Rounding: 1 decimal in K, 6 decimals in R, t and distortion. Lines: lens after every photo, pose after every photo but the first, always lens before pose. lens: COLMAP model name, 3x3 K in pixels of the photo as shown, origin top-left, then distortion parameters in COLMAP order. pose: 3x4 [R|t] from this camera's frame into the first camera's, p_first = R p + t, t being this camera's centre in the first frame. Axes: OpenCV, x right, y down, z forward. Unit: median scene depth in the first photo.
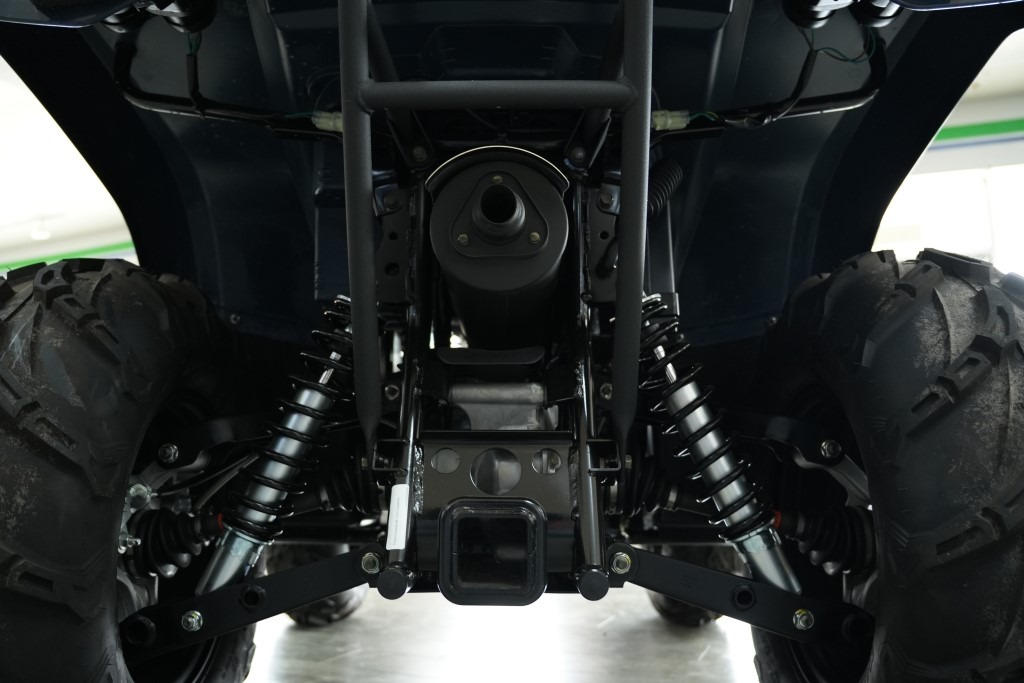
lens RADIAL K [[814.4, 0, 512.1], [0, 814.4, 345.6], [0, 0, 1]] dist [-0.188484, 0.096397]
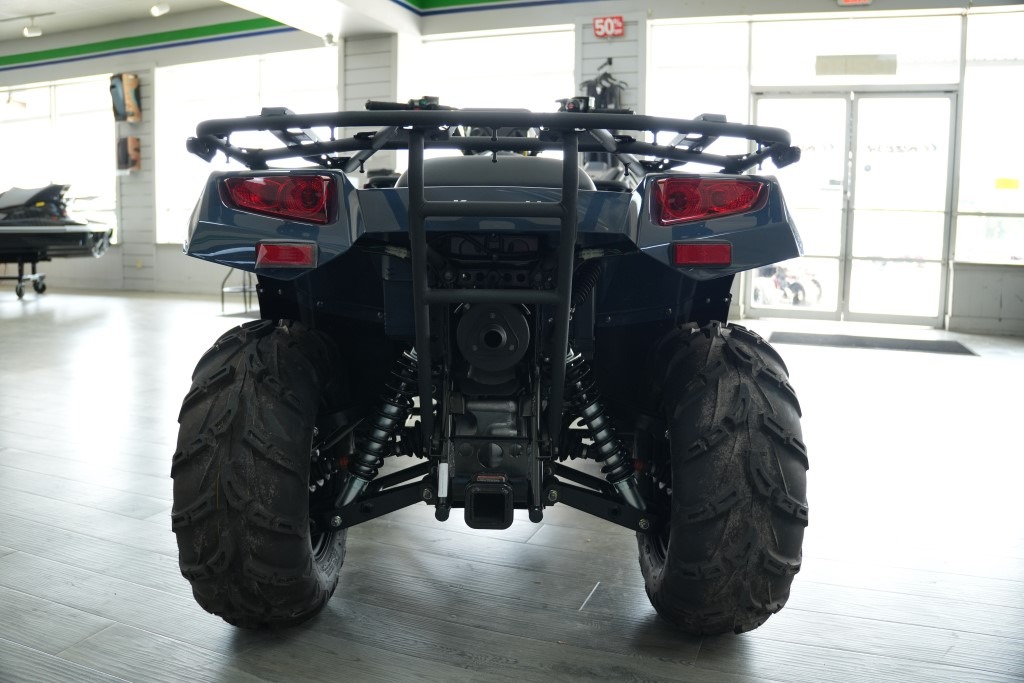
lens RADIAL K [[814.4, 0, 510.3], [0, 814.4, 343.8], [0, 0, 1]] dist [-0.188484, 0.096397]
pose [[0.999823, 0.013664, 0.012959, -0.000846], [-0.016779, 0.958781, 0.283649, -0.749208], [-0.008549, -0.283816, 0.958841, -0.934449]]
